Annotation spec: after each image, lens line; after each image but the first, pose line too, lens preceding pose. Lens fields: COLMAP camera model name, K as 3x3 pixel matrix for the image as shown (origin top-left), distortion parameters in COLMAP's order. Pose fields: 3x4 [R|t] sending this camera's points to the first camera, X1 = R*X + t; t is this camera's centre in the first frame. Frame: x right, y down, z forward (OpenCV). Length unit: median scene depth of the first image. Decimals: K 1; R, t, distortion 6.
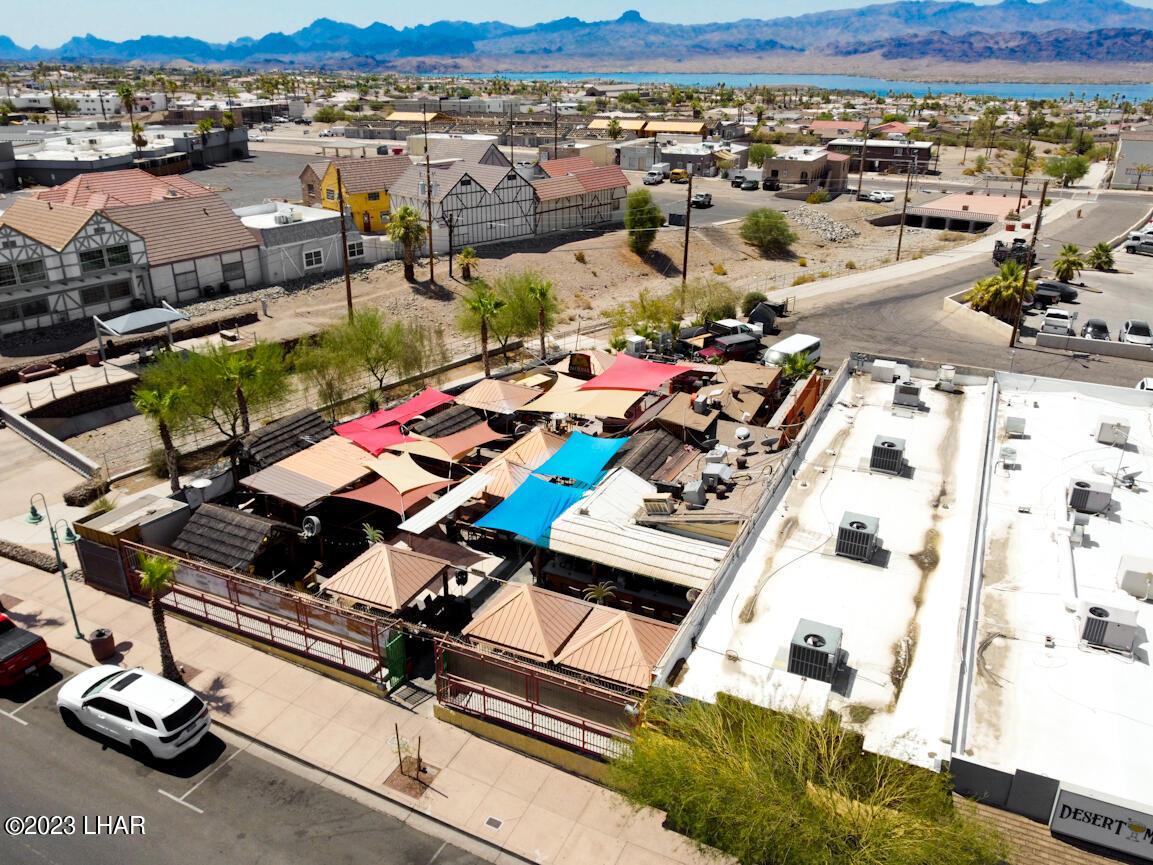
lens RADIAL K [[876.3, 0, 576.5], [0, 876.3, 432.5], [0, 0, 1]] dist [-0.005880, -0.001936]
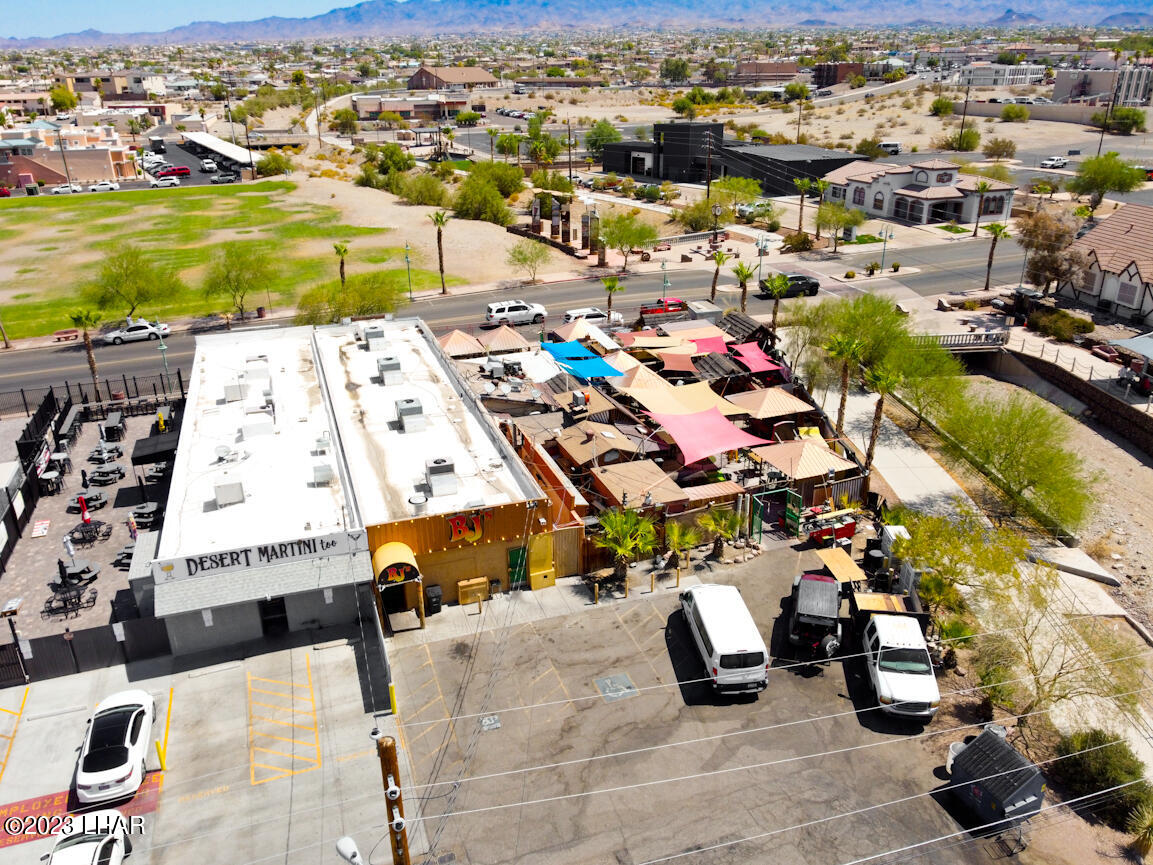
lens RADIAL K [[876.3, 0, 576.5], [0, 876.3, 432.5], [0, 0, 1]] dist [-0.005880, -0.001936]
pose [[-0.711484, 0.274906, -0.646697, 0.534450], [-0.270861, 0.741896, 0.613372, -0.416754], [0.648401, 0.611569, -0.453386, 0.929171]]
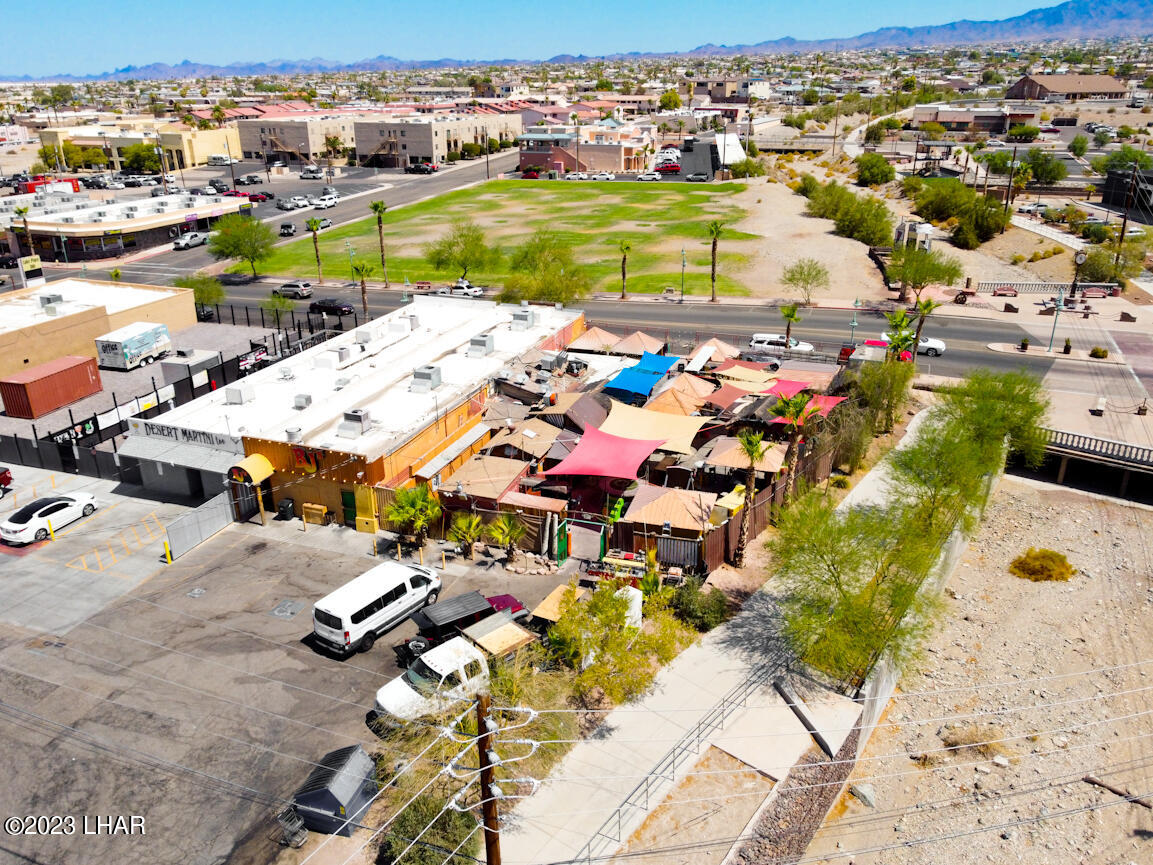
lens RADIAL K [[876.3, 0, 576.5], [0, 876.3, 432.5], [0, 0, 1]] dist [-0.005880, -0.001936]
pose [[-0.995812, 0.038374, -0.082976, 0.125114], [-0.032082, 0.703225, 0.710243, -0.516598], [0.085606, 0.709931, -0.699049, 1.135530]]
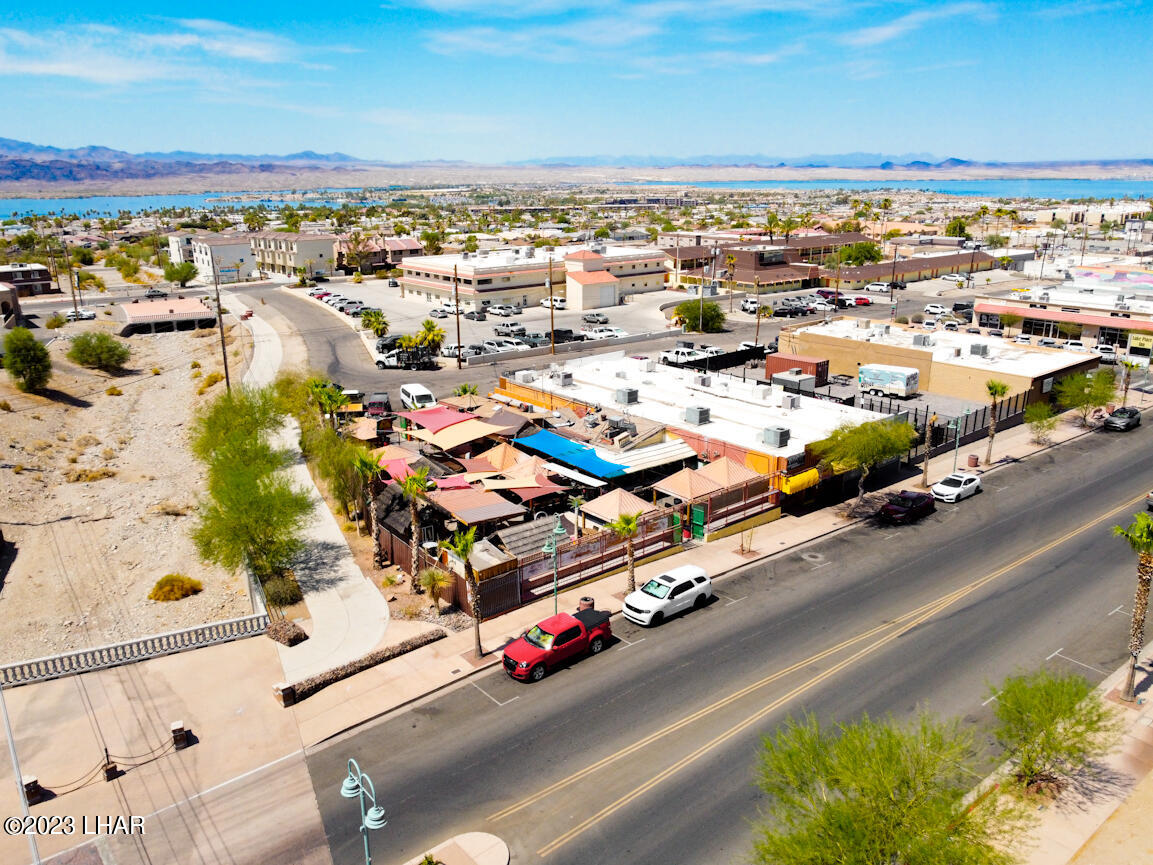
lens RADIAL K [[876.3, 0, 576.5], [0, 876.3, 432.5], [0, 0, 1]] dist [-0.005880, -0.001936]
pose [[0.416532, -0.261756, 0.870623, -0.736743], [0.363151, 0.925839, 0.104614, -0.076087], [-0.833440, 0.272593, 0.480698, 0.107075]]
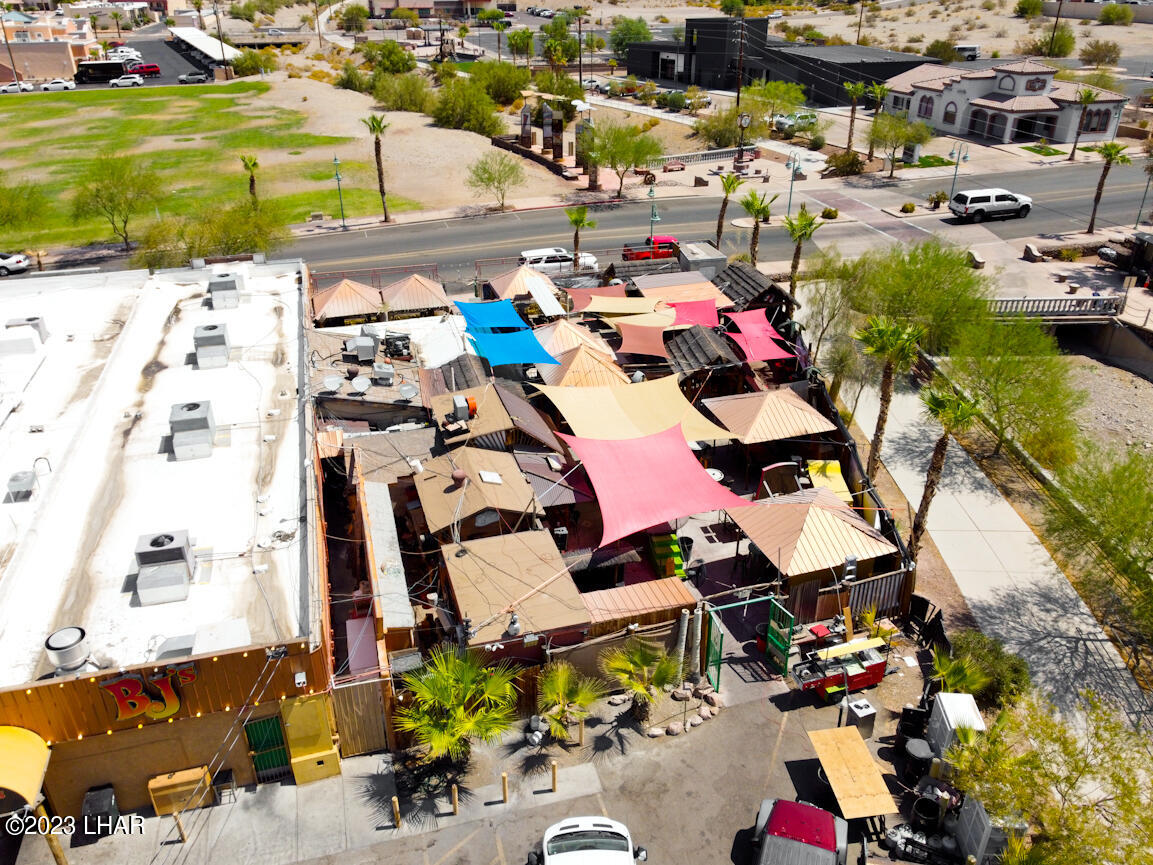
lens RADIAL K [[876.3, 0, 576.5], [0, 876.3, 432.5], [0, 0, 1]] dist [-0.005880, -0.001936]
pose [[-0.750939, 0.307282, -0.584525, 0.300735], [-0.260303, 0.675744, 0.689647, -0.325764], [0.606904, 0.670036, -0.427456, 0.834300]]
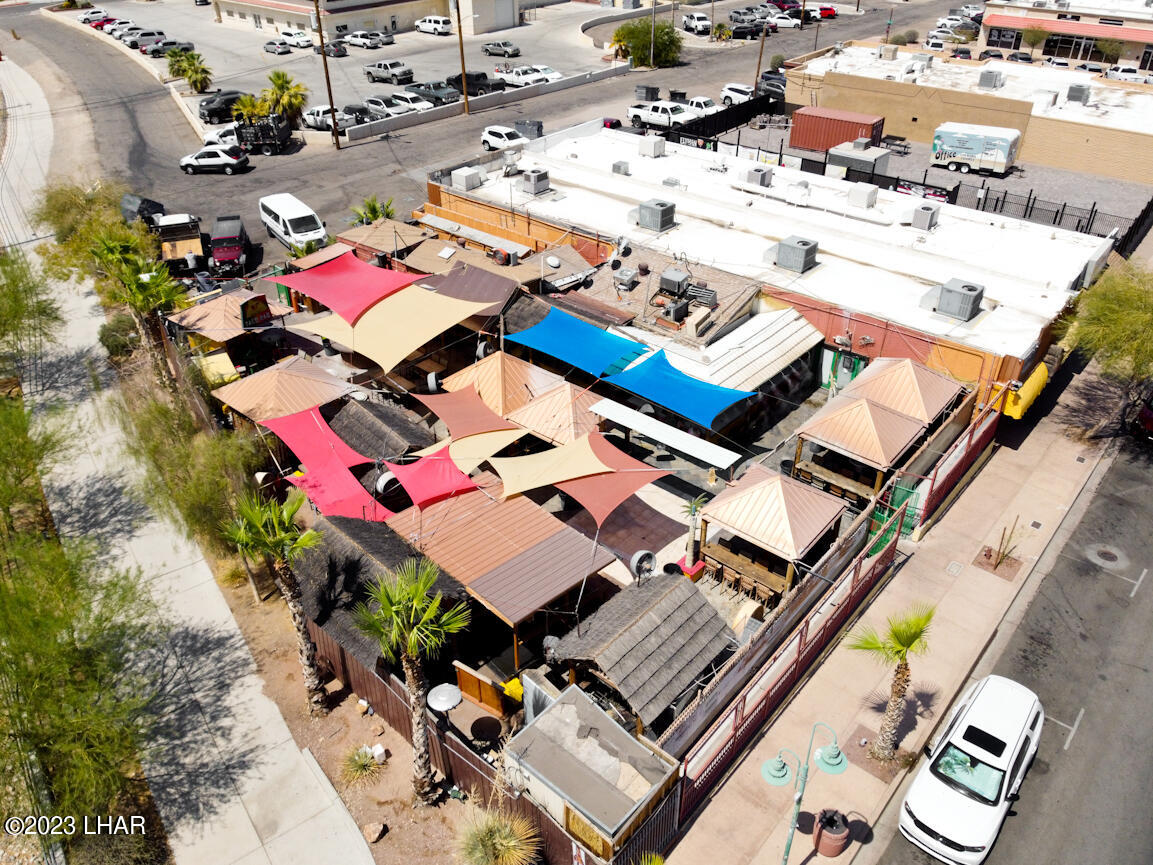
lens RADIAL K [[876.3, 0, 576.5], [0, 876.3, 432.5], [0, 0, 1]] dist [-0.005880, -0.001936]
pose [[0.255602, -0.543100, 0.799819, -0.405695], [0.384644, 0.816131, 0.431253, -0.150782], [-0.886970, 0.197416, 0.417505, 0.359043]]
